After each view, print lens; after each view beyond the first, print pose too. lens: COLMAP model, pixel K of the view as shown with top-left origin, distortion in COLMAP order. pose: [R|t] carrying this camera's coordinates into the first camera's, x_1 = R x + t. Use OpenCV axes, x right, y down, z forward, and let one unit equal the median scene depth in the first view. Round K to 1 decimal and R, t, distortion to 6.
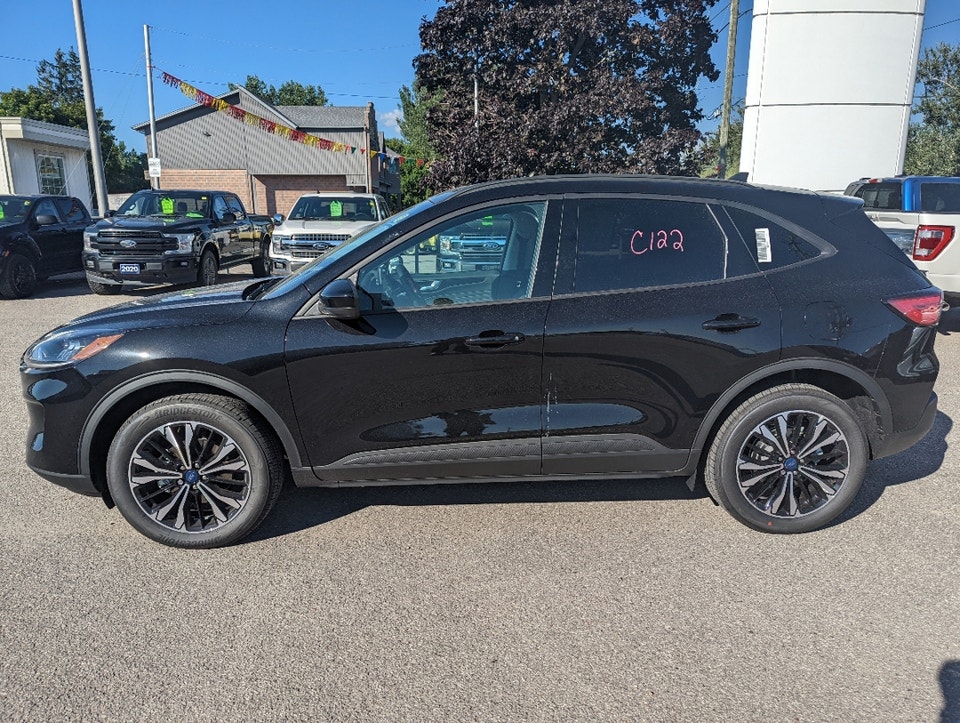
lens RADIAL K [[666.4, 0, 476.7], [0, 666.4, 356.0], [0, 0, 1]] dist [0.038368, -0.023851]
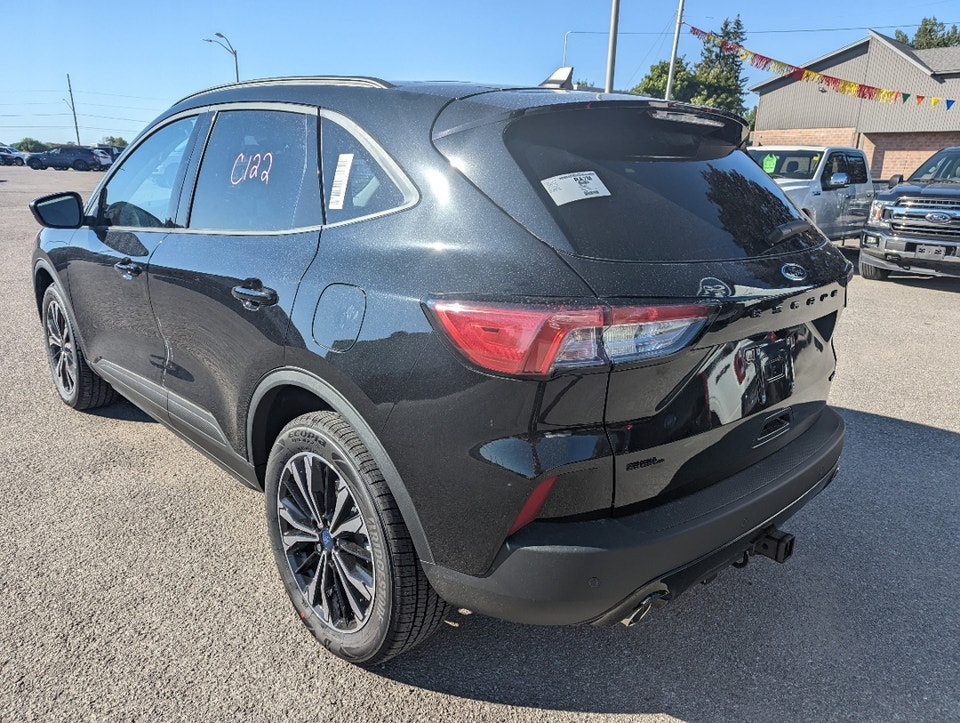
lens RADIAL K [[666.4, 0, 495.5], [0, 666.4, 343.1], [0, 0, 1]] dist [0.038368, -0.023851]
pose [[0.666536, 0.218630, -0.712692, 0.224557], [-0.193295, 0.974017, 0.118020, -0.027419], [0.719977, 0.059095, 0.691478, 0.155867]]
